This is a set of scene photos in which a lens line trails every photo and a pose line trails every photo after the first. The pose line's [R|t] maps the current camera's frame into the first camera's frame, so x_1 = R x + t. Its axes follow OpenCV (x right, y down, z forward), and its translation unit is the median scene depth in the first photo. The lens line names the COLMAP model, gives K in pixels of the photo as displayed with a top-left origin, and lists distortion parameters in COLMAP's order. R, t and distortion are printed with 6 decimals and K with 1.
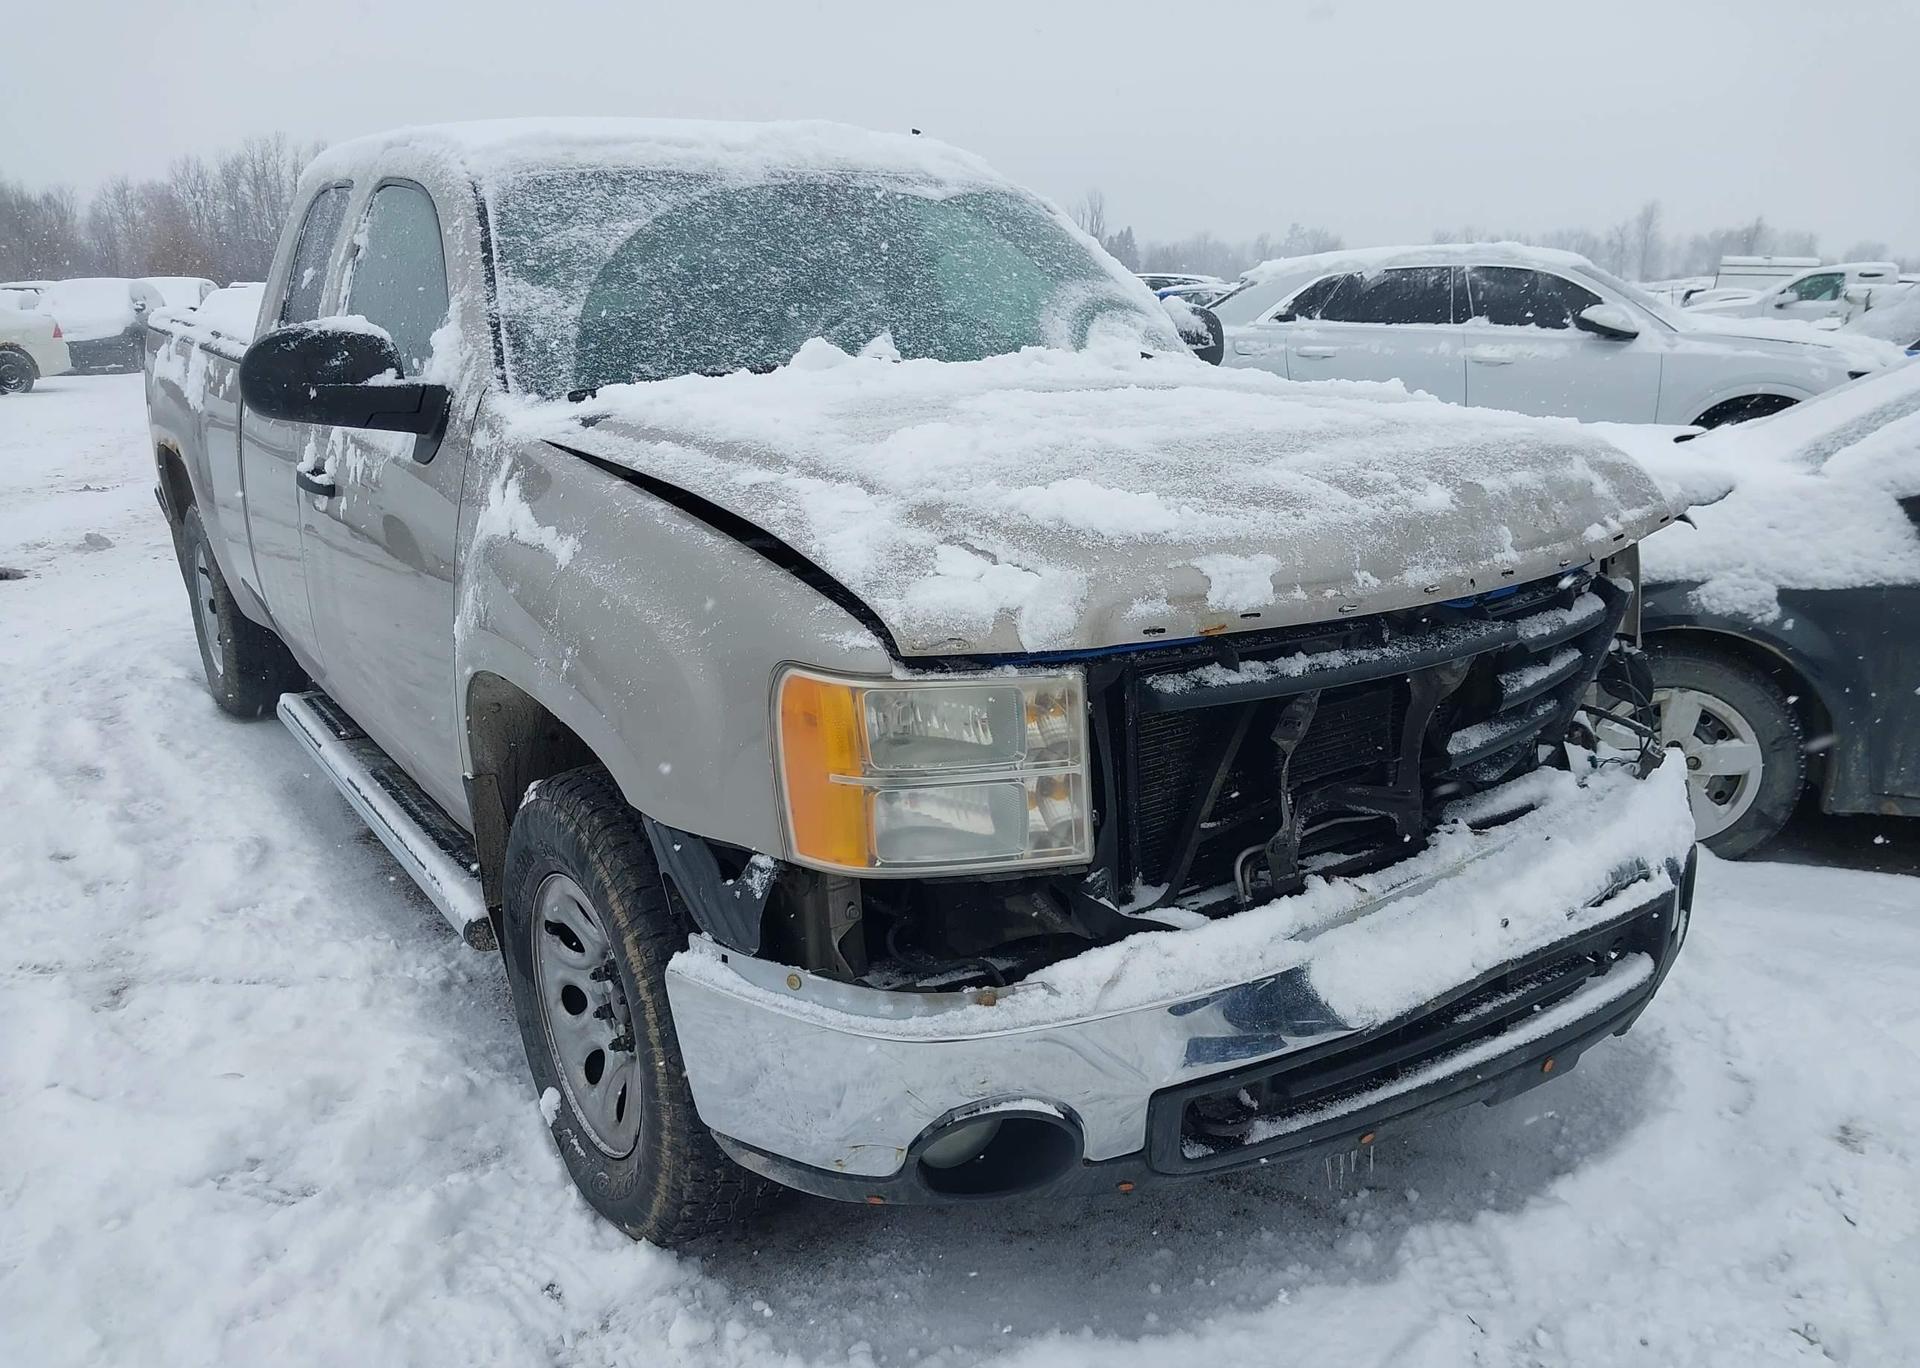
lens RADIAL K [[1458.6, 0, 954.3], [0, 1458.6, 738.3], [0, 0, 1]] dist [0.199597, -0.475515]
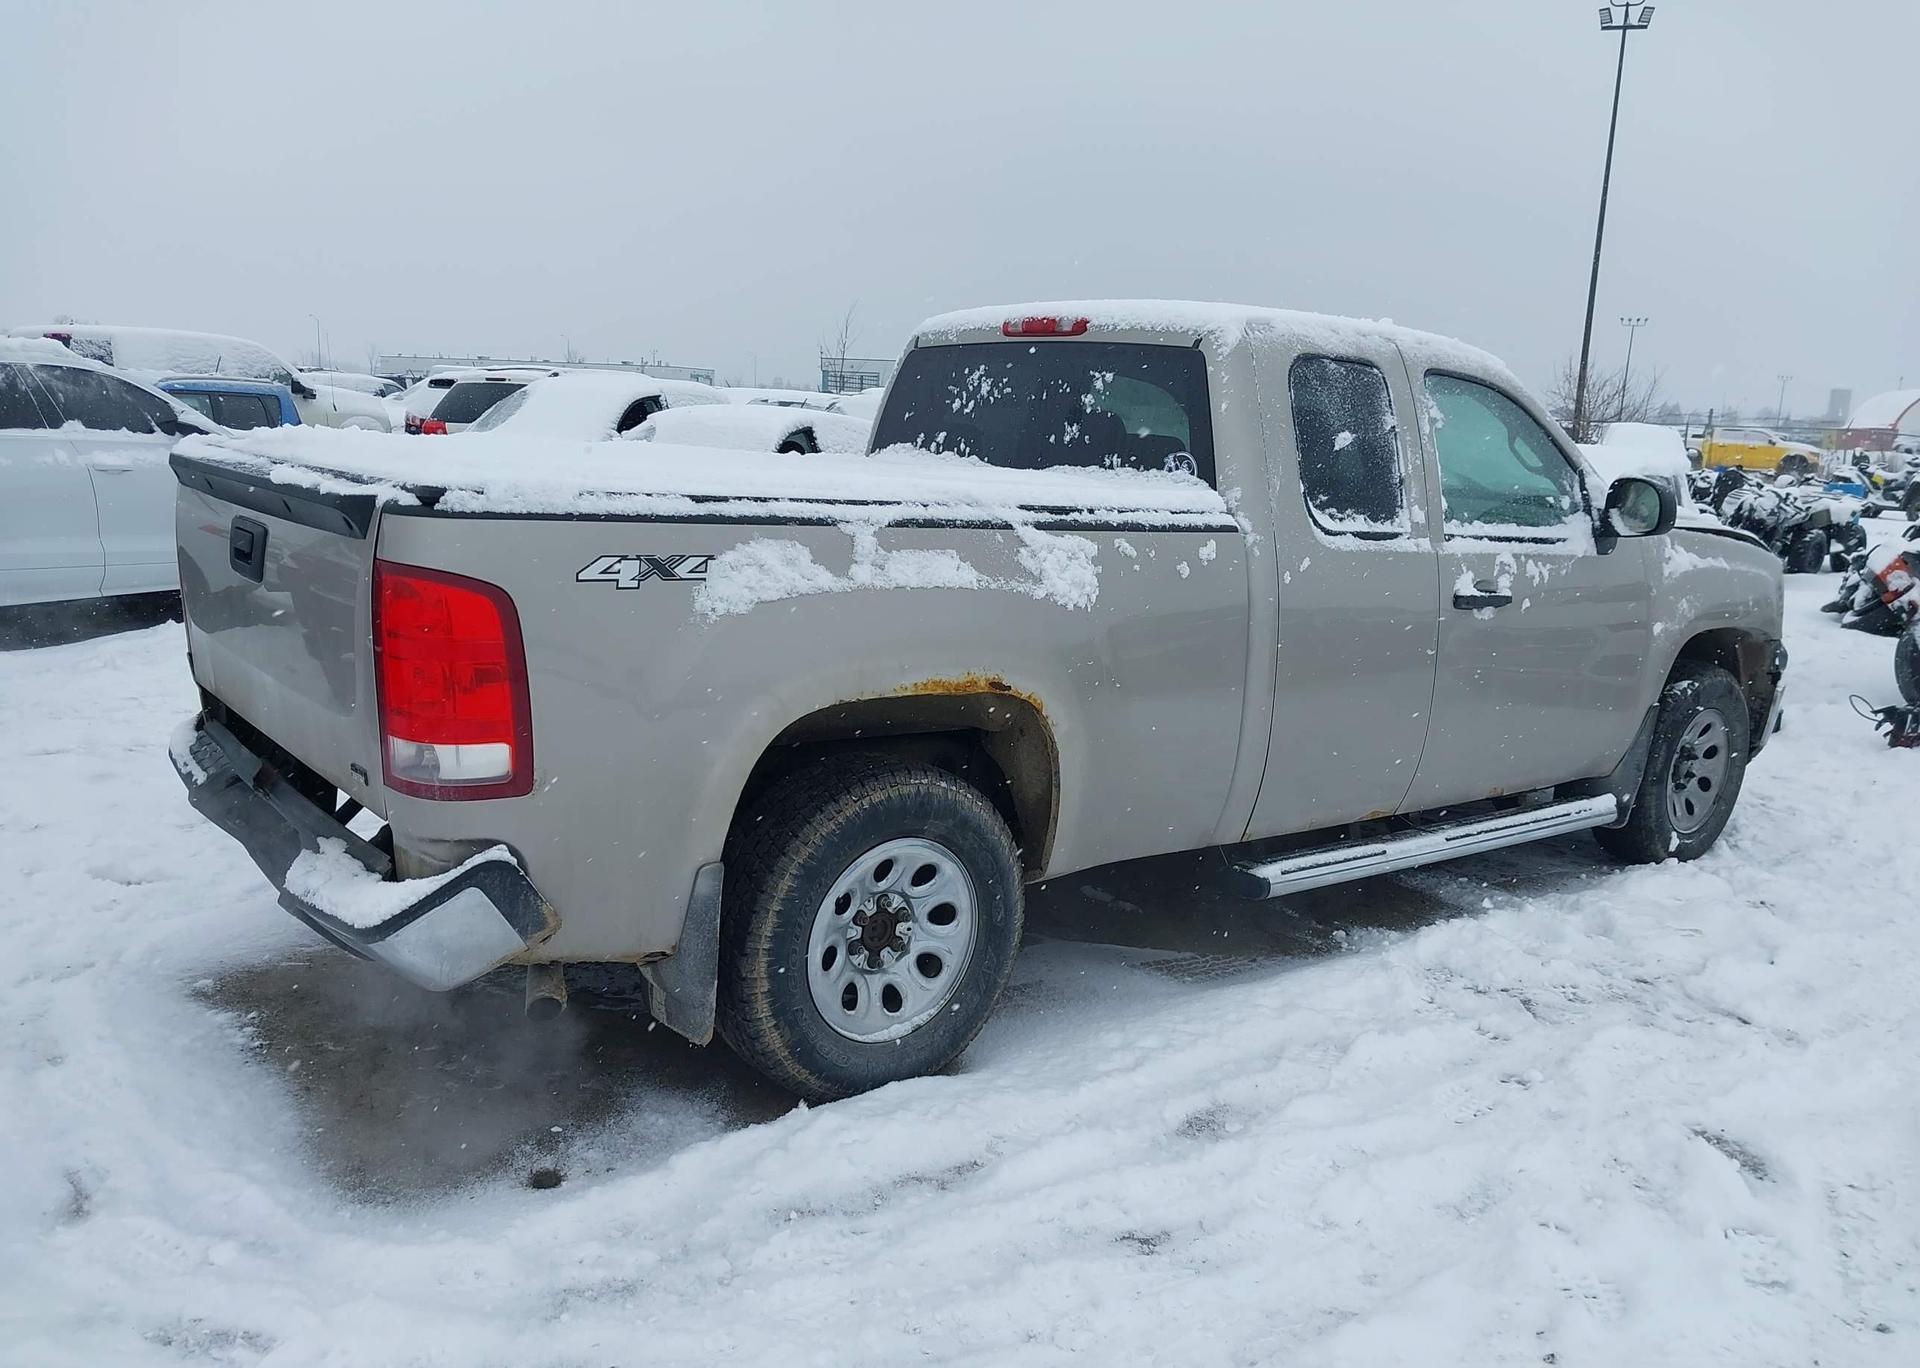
lens RADIAL K [[1458.6, 0, 954.3], [0, 1458.6, 738.3], [0, 0, 1]] dist [0.199597, -0.475515]
pose [[-0.060952, -0.215726, 0.974550, -2.643229], [0.251380, 0.941576, 0.224149, -0.726822], [-0.965967, 0.258645, -0.003161, 2.320913]]
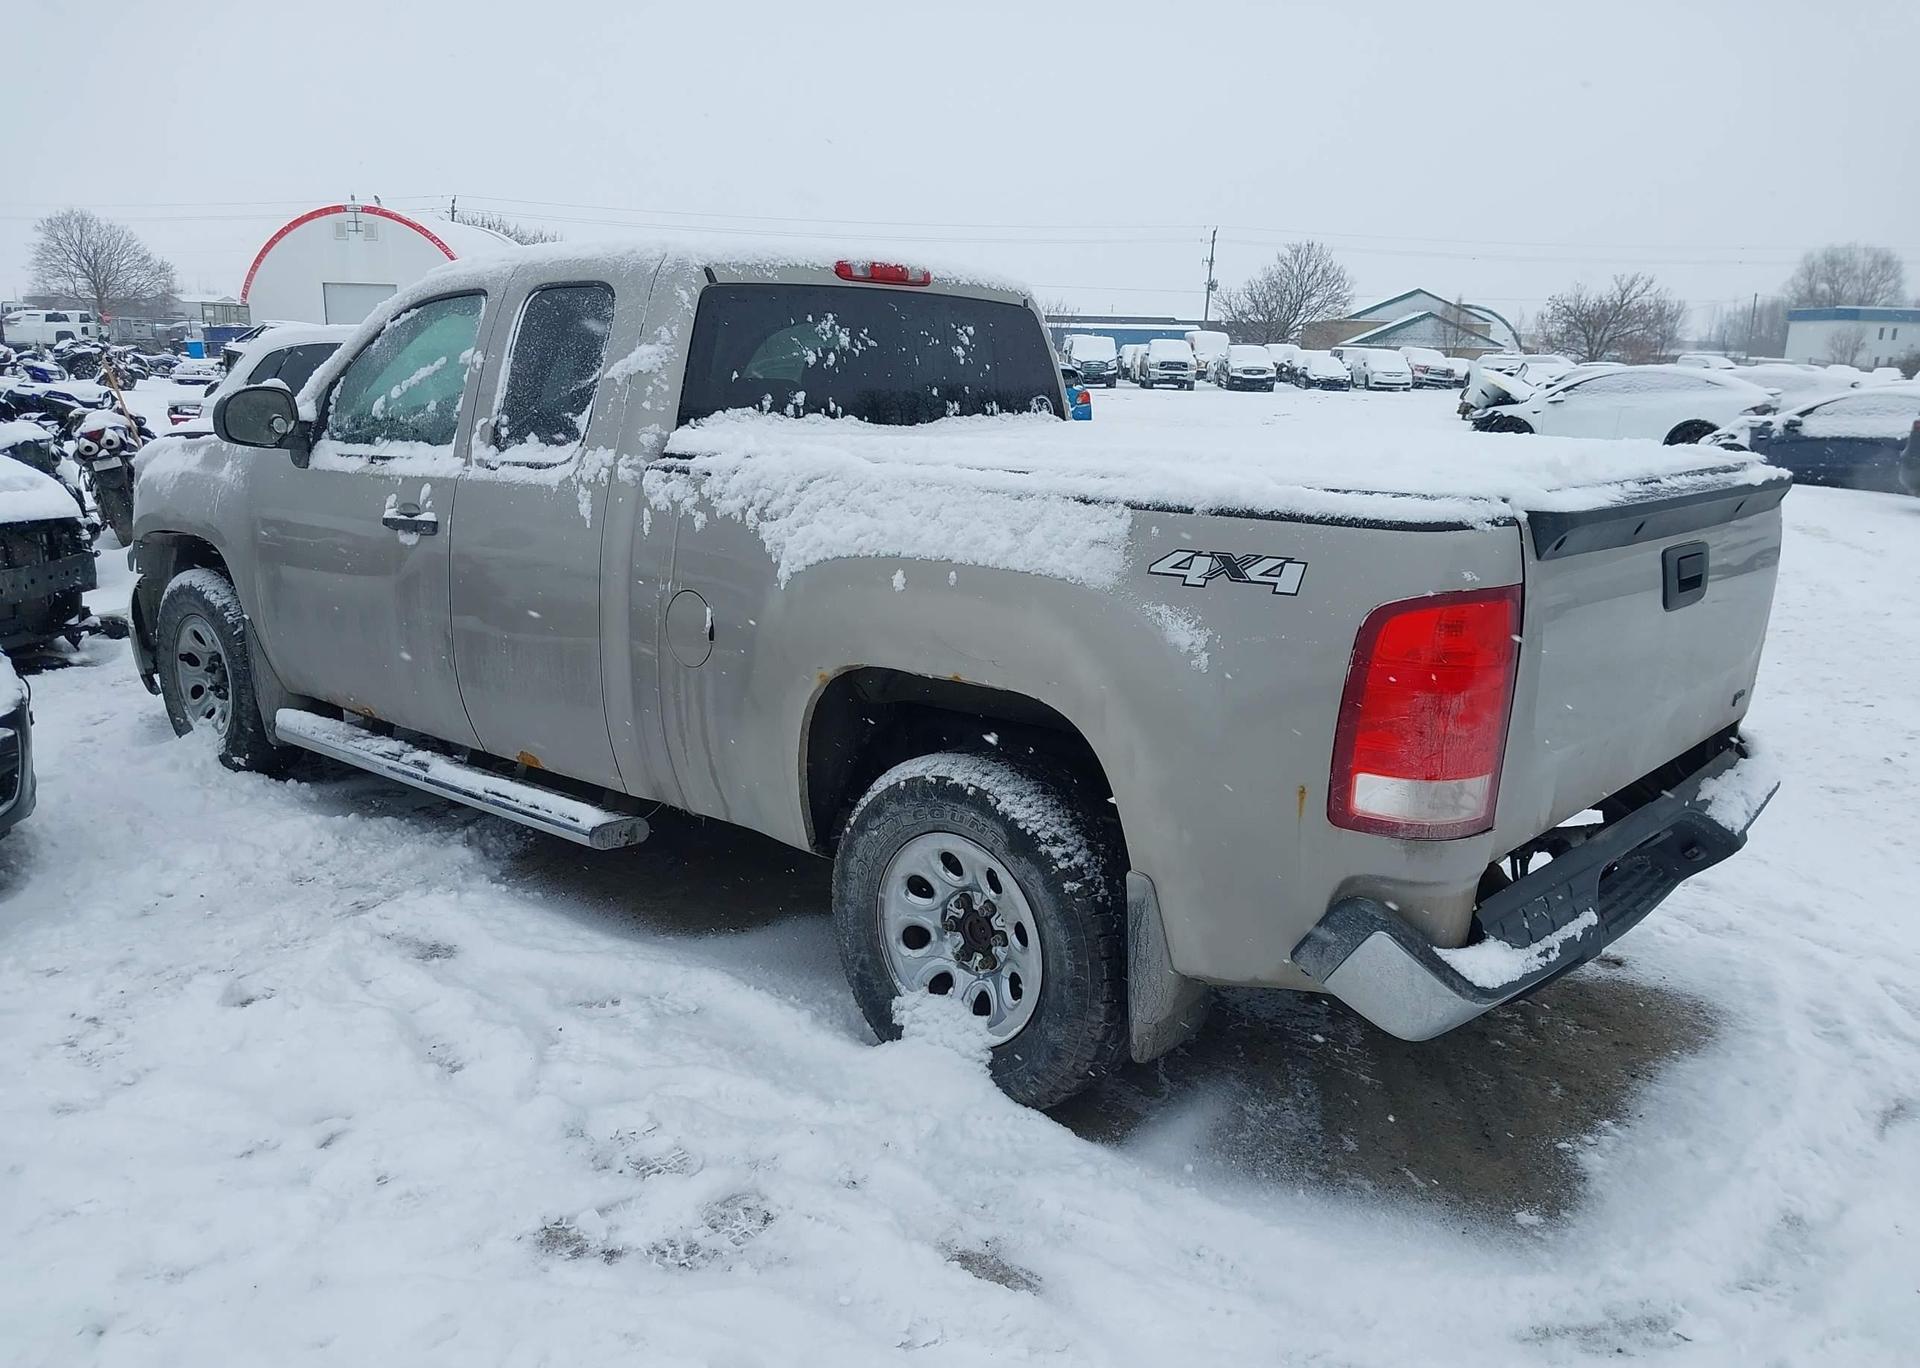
lens RADIAL K [[1458.6, 0, 954.3], [0, 1458.6, 738.3], [0, 0, 1]] dist [0.199597, -0.475515]
pose [[-0.970550, 0.045571, -0.236549, -0.150004], [-0.085368, 0.853157, 0.514622, -1.258705], [0.225266, 0.519661, -0.824141, 3.982157]]
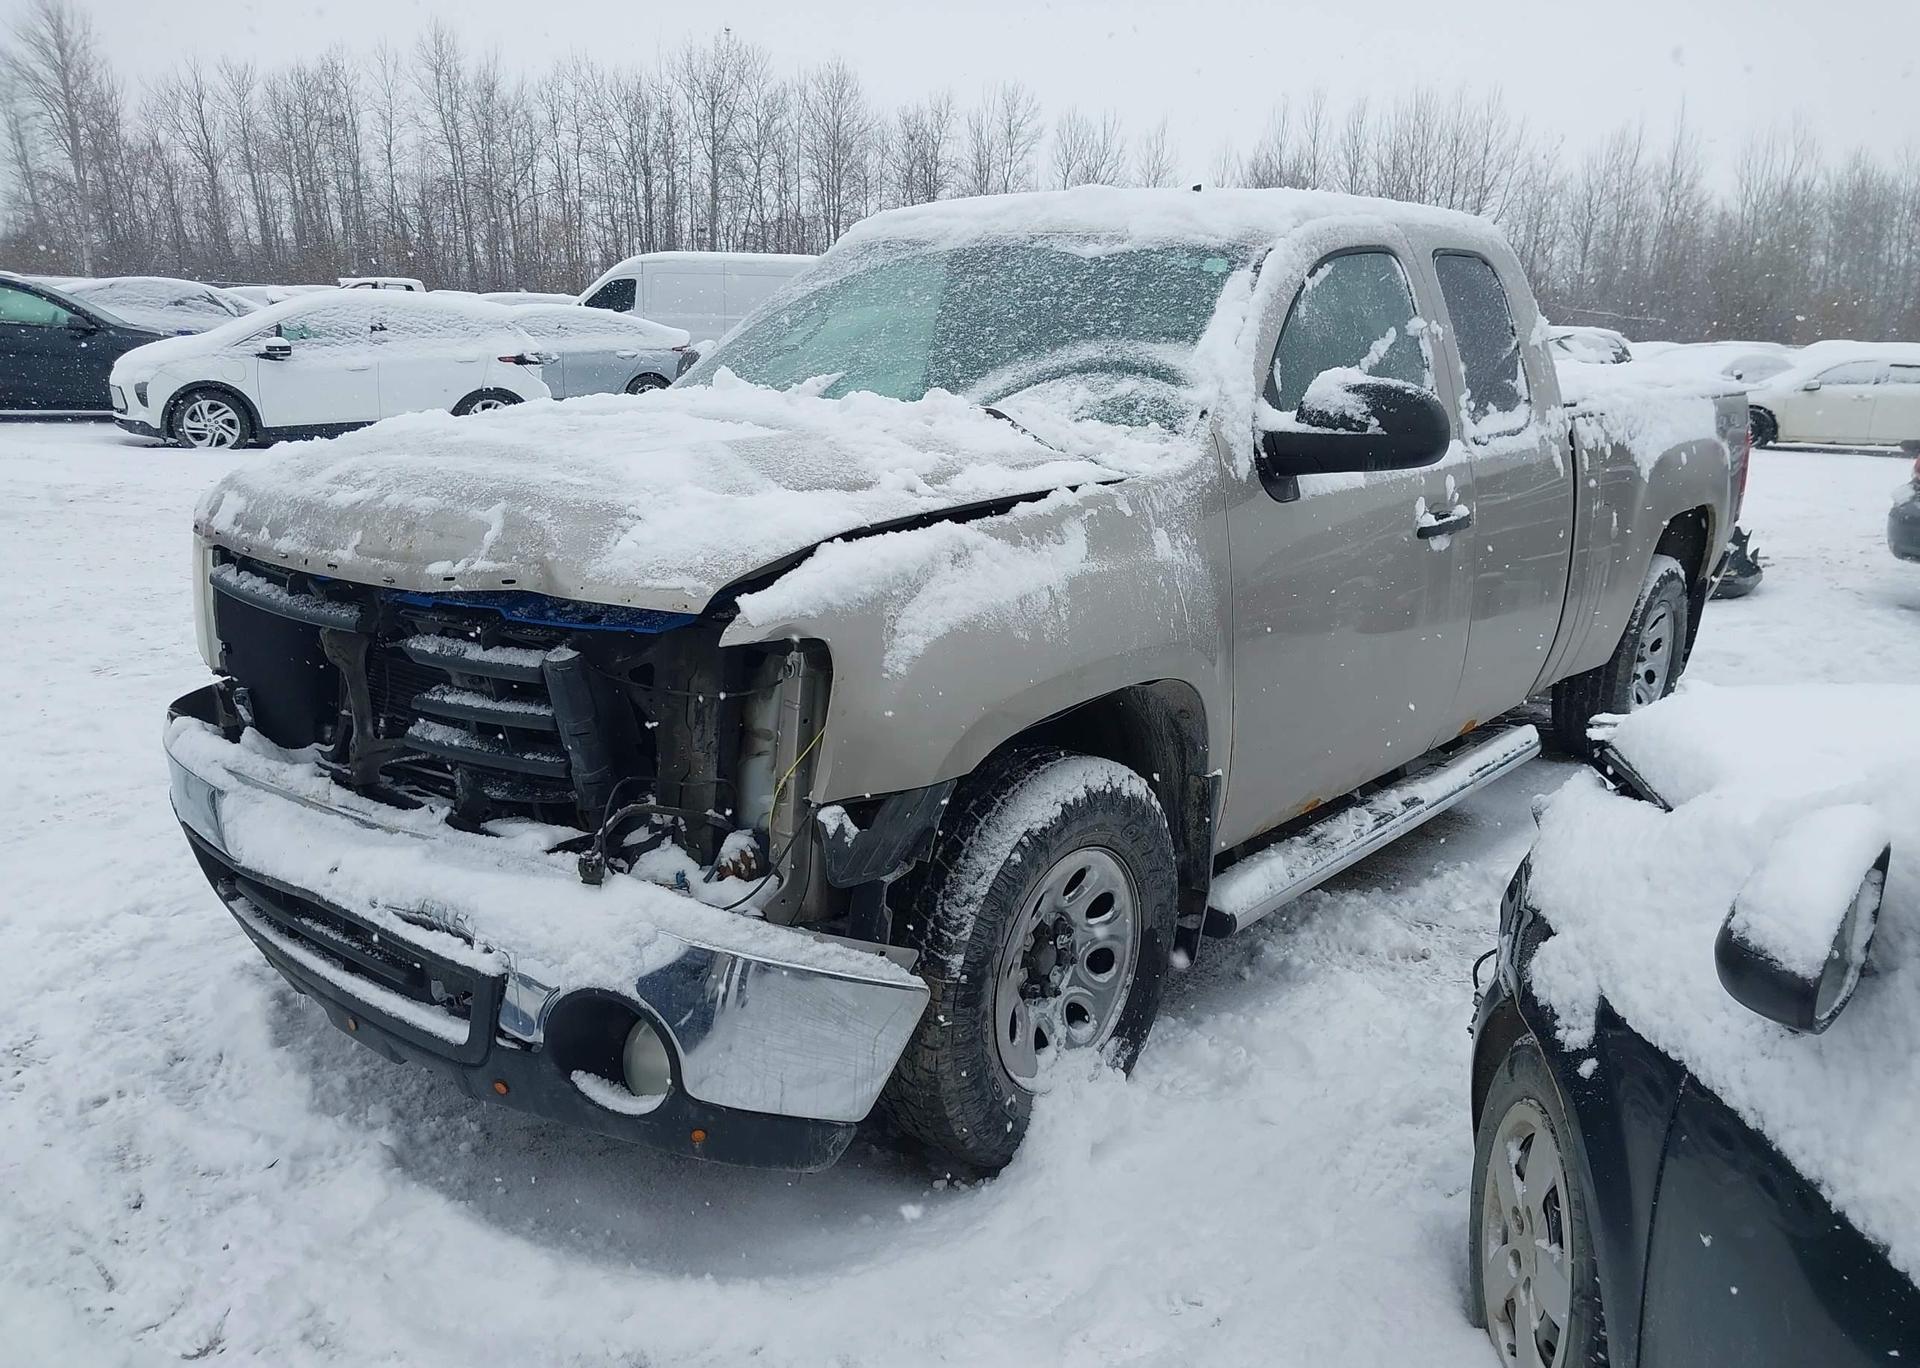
lens RADIAL K [[1478.0, 0, 962.2], [0, 1478.0, 732.6], [0, 0, 1]] dist [0.050356, -0.065792]
pose [[0.267029, 0.273030, -0.924203, 1.555679], [-0.313472, 0.931480, 0.184609, -0.345348], [0.911280, 0.240416, 0.334319, 1.035877]]
